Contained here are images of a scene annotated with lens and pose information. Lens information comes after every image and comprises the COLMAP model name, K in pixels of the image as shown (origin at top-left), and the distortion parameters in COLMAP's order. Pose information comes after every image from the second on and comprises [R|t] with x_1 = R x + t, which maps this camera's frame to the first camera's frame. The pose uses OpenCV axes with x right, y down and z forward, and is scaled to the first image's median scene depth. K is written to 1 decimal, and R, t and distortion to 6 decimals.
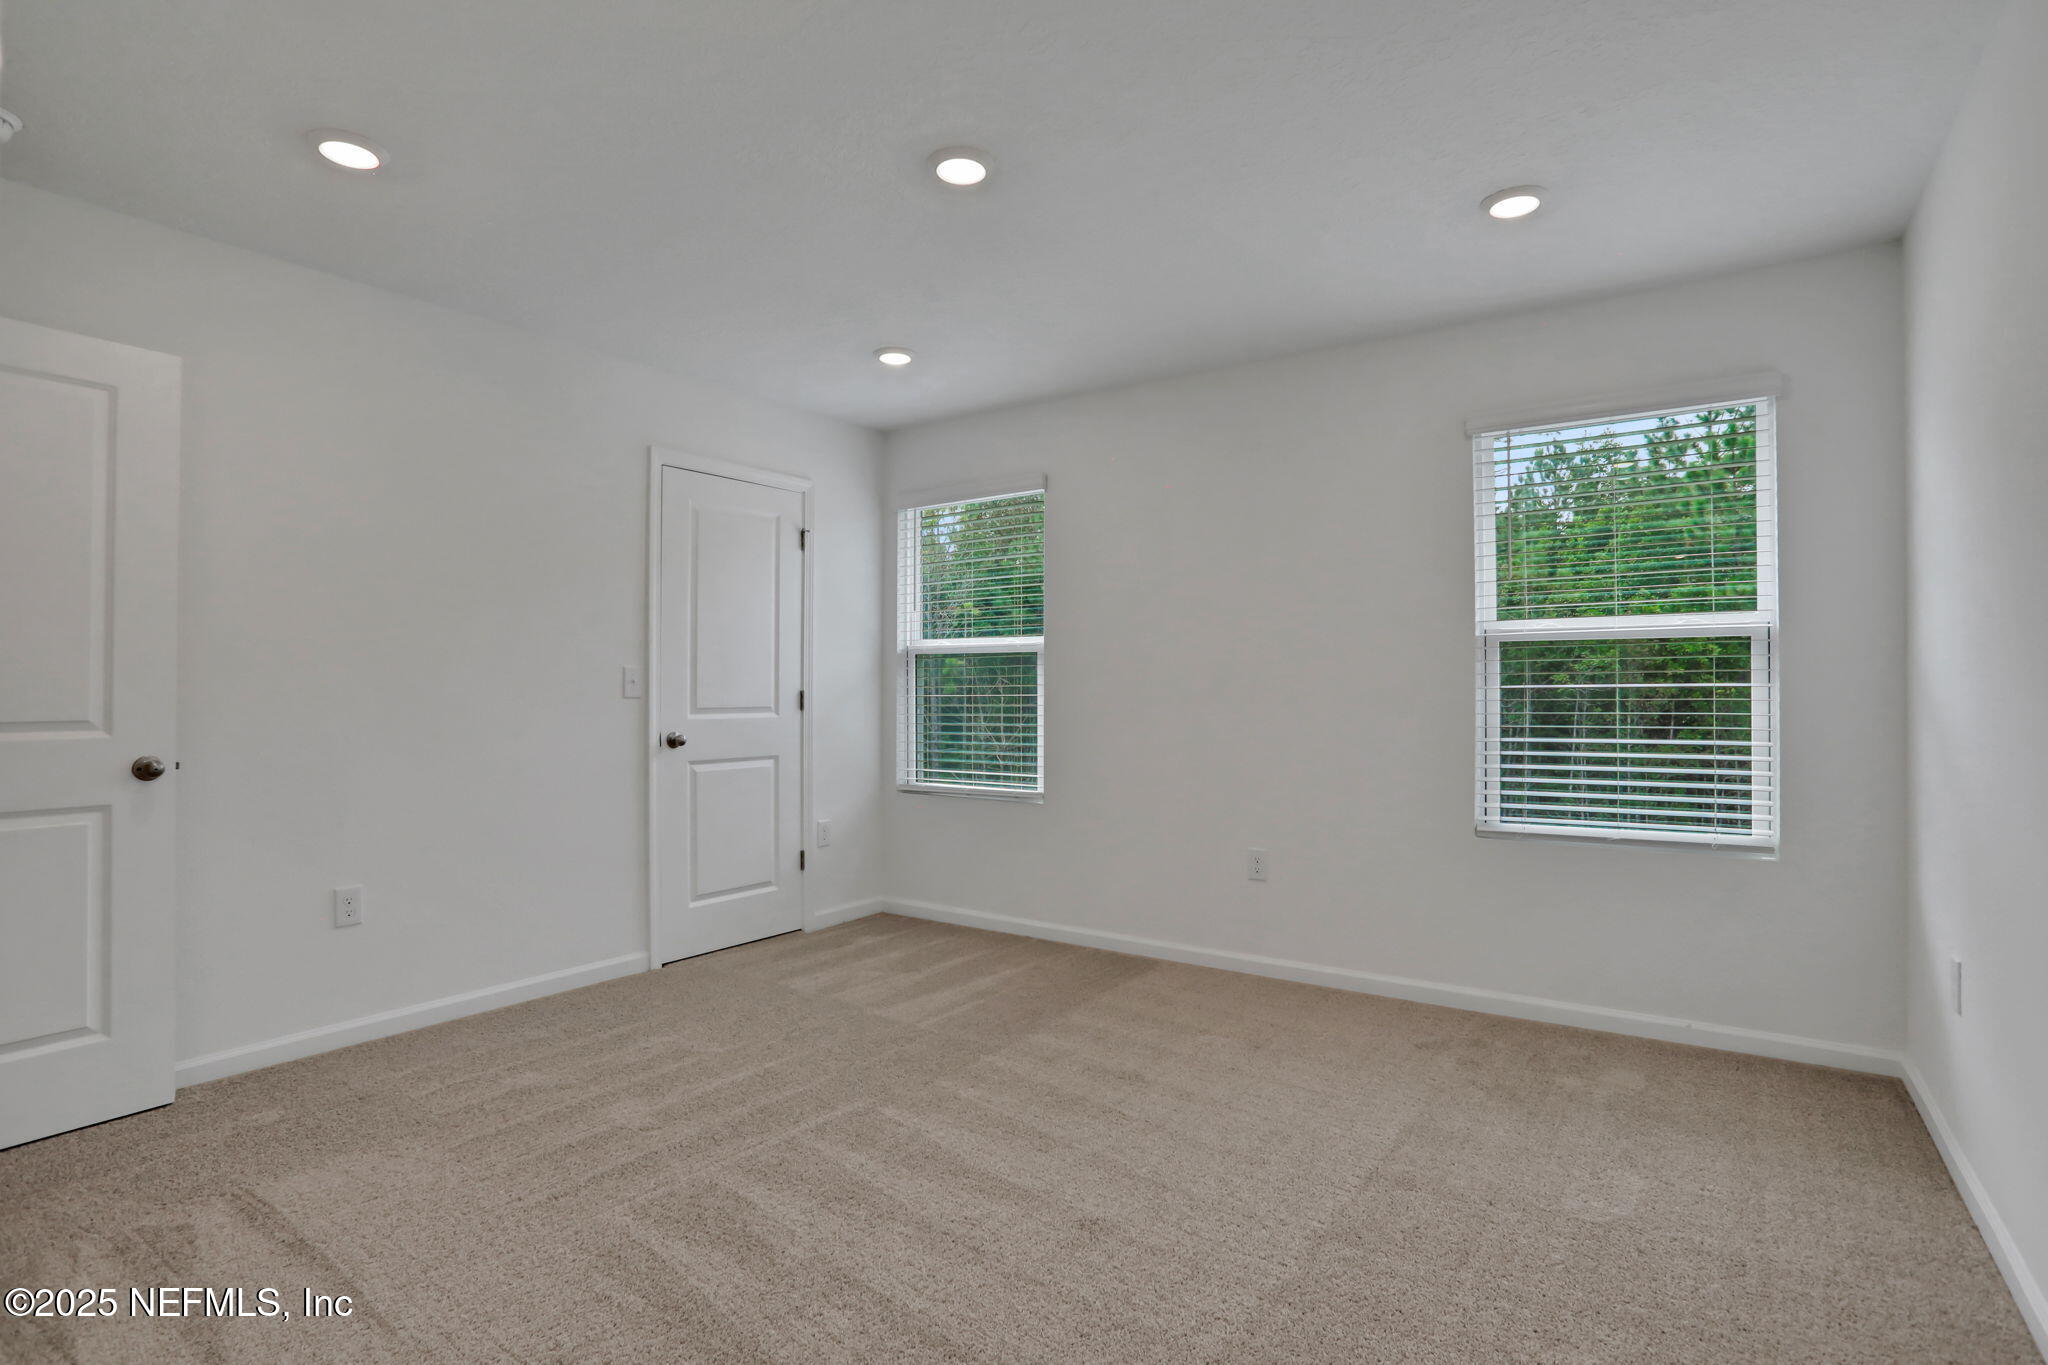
lens RADIAL K [[1091.5, 0, 1020.2], [0, 1091.5, 678.1], [0, 0, 1]] dist [-0.076457, 0.042495]
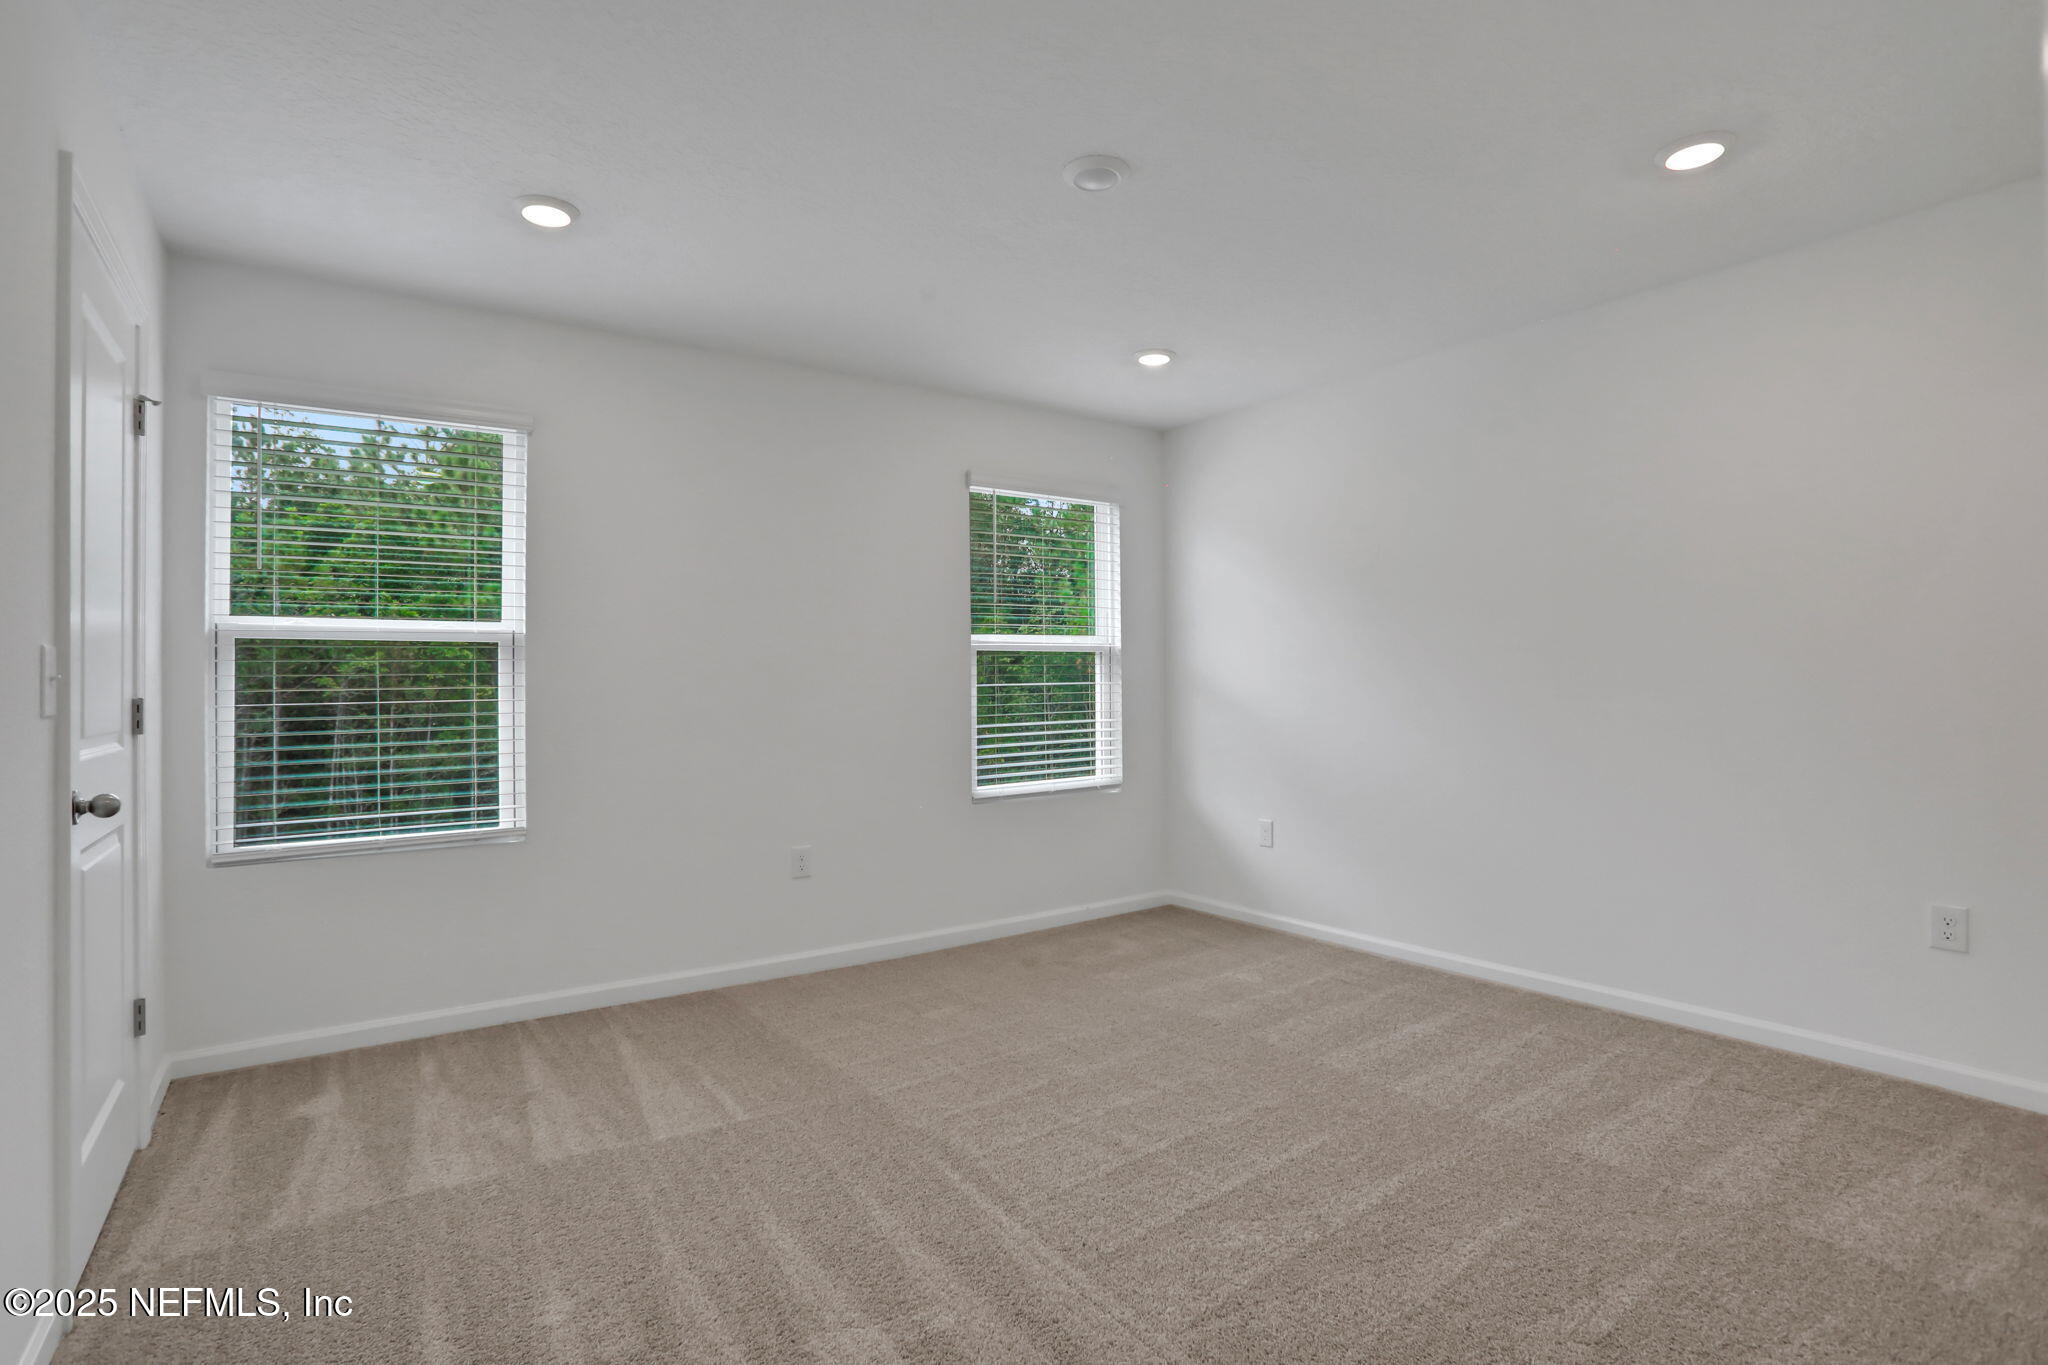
lens RADIAL K [[1091.5, 0, 1020.2], [0, 1091.5, 678.1], [0, 0, 1]] dist [-0.076457, 0.042495]
pose [[0.267413, 0.003769, 0.963575, -0.240031], [0.000505, 0.999992, -0.004052, 0.001465], [-0.963582, 0.001570, 0.267409, 0.181874]]
